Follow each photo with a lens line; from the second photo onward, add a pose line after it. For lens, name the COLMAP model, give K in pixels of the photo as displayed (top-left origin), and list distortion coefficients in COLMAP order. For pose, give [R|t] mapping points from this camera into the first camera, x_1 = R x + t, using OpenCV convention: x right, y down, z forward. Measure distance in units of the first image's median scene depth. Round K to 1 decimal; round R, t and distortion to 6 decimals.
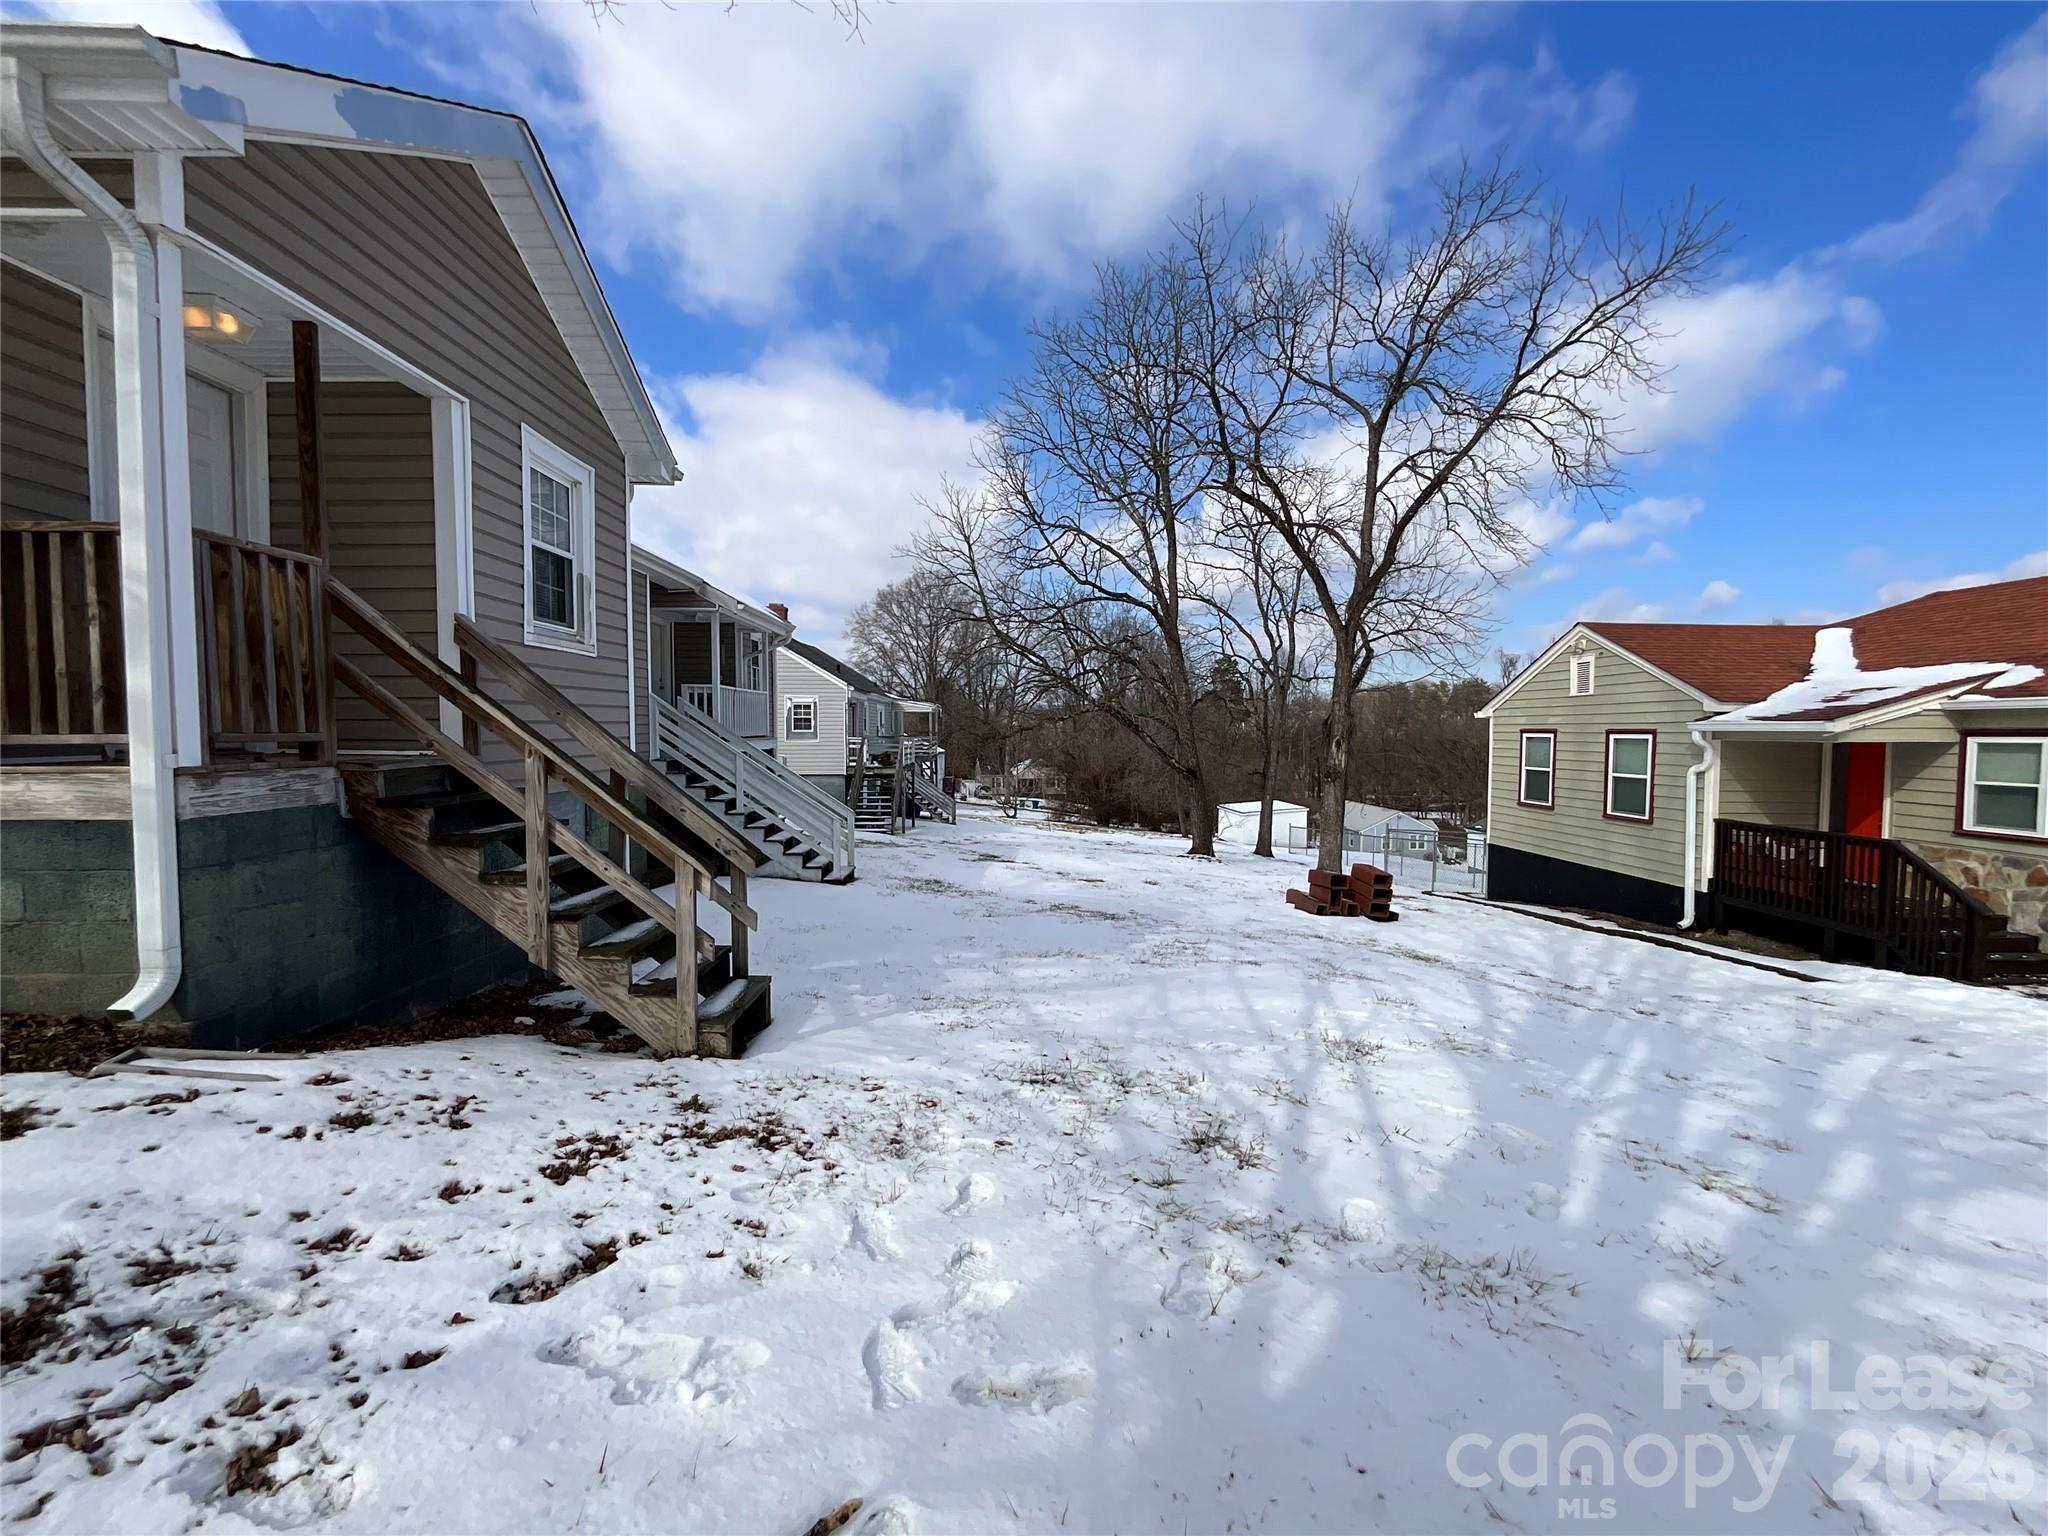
lens RADIAL K [[827.4, 0, 1029.4], [0, 827.4, 761.9], [0, 0, 1]] dist [-0.004406, 0.000516]
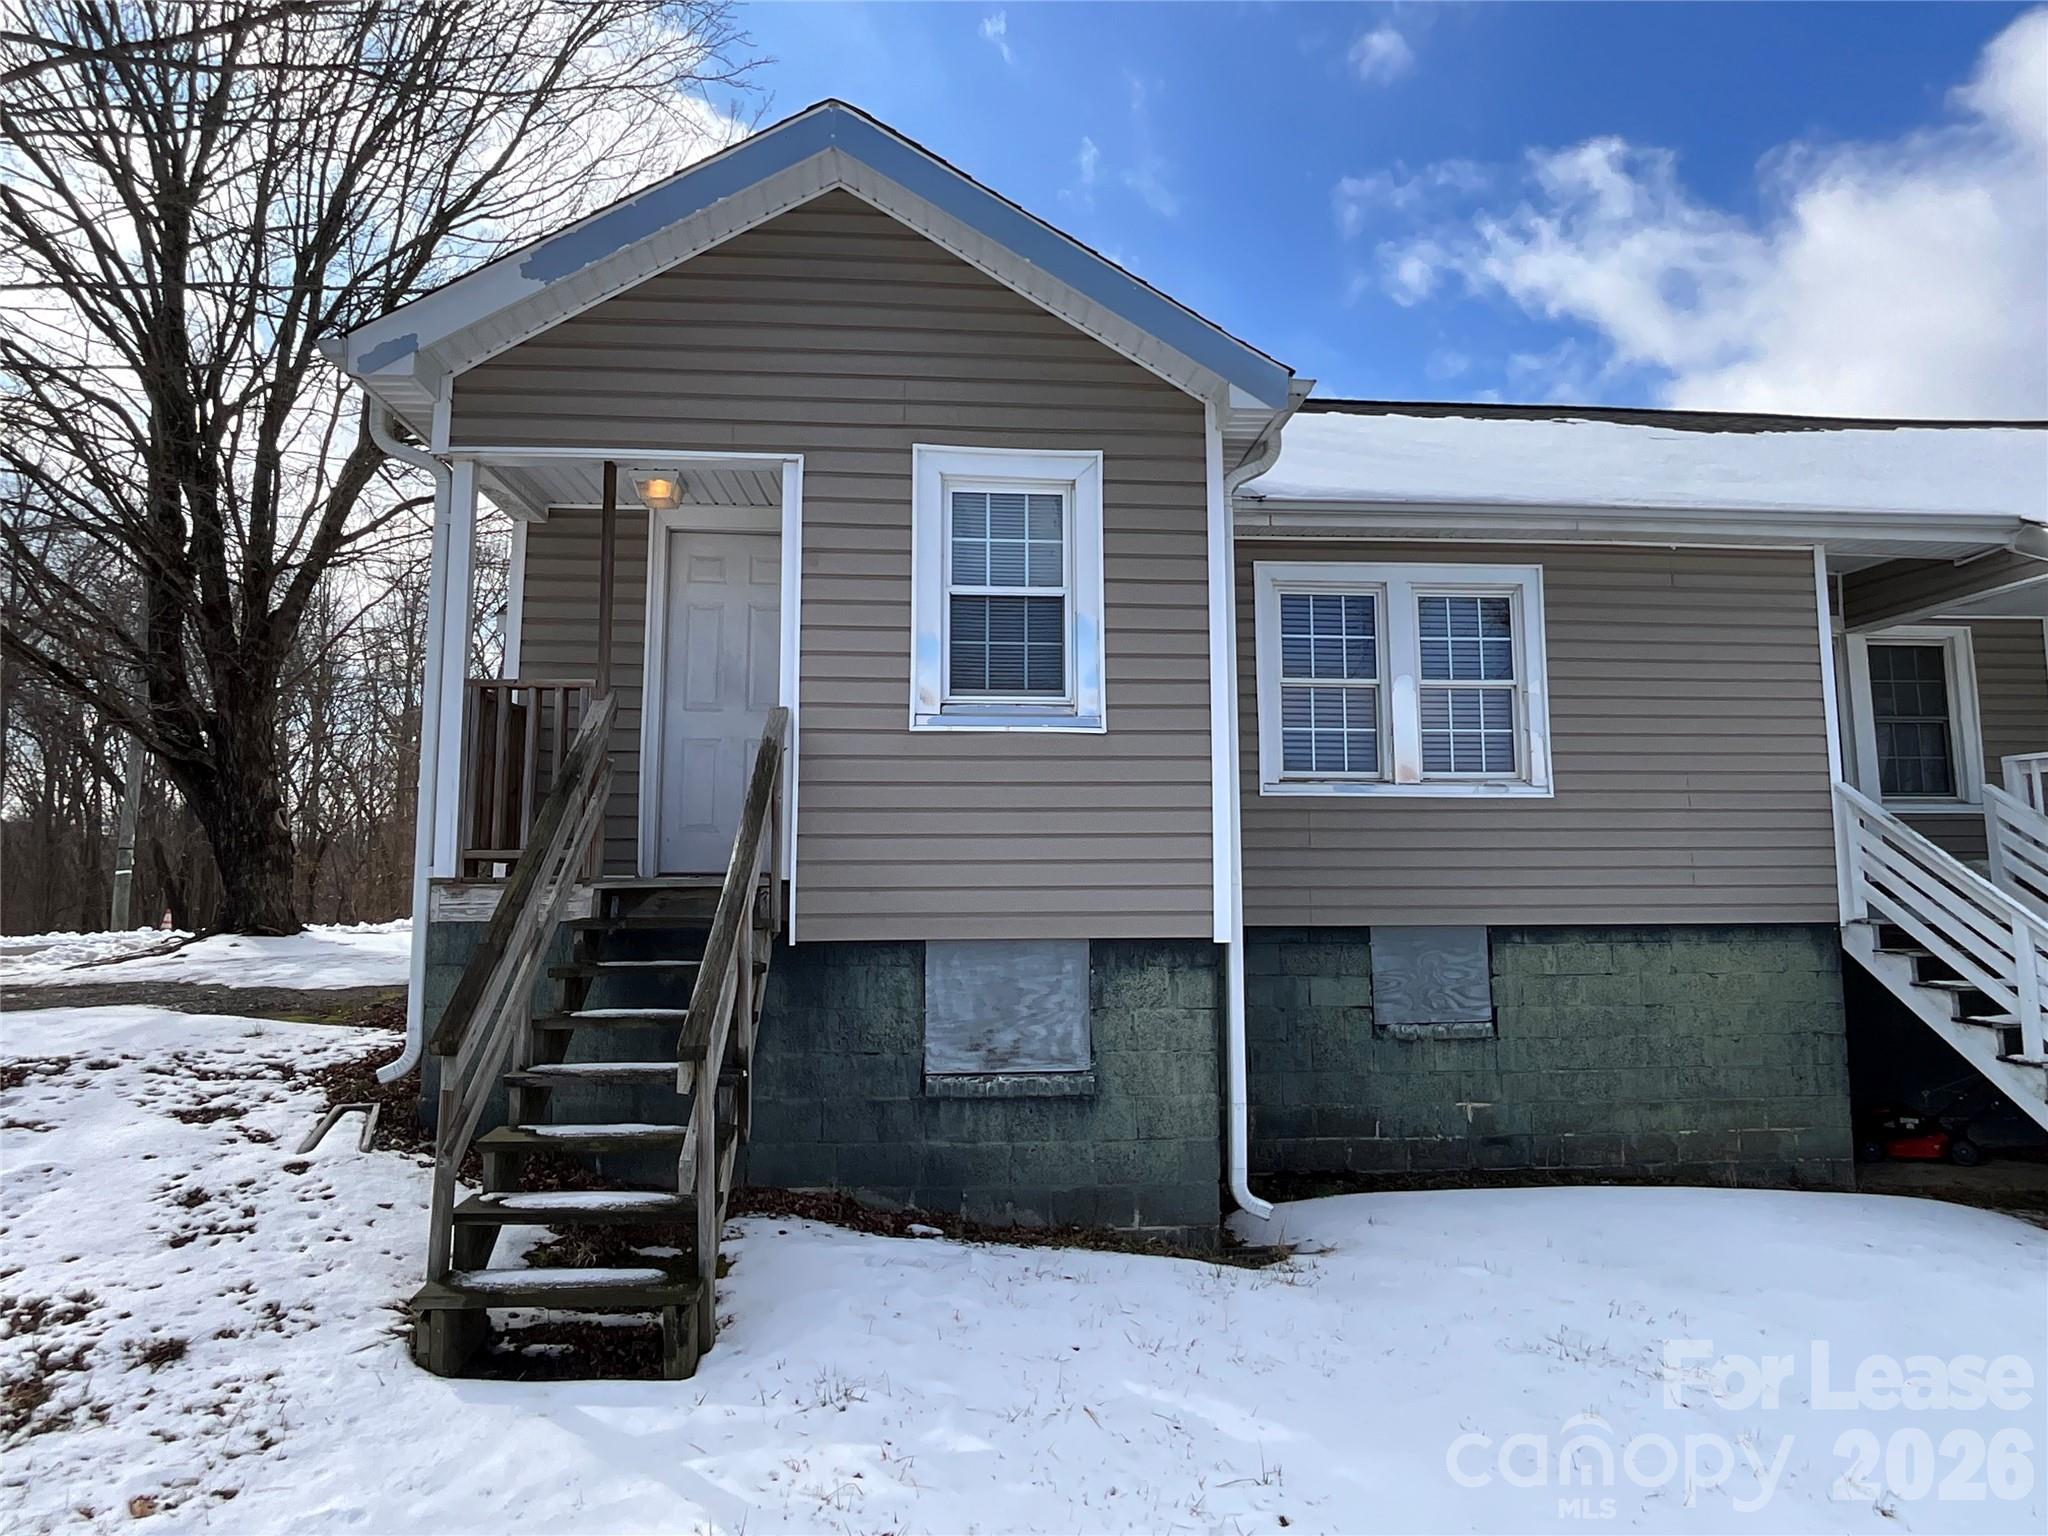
lens RADIAL K [[1153.1, 0, 1023.6], [0, 1153.1, 778.1], [0, 0, 1]] dist [0.006087, 0.001486]
pose [[0.042504, -0.110801, -0.992933, 0.465164], [-0.035743, 0.993027, -0.112342, 0.013653], [0.998457, 0.040265, 0.038247, 1.196277]]
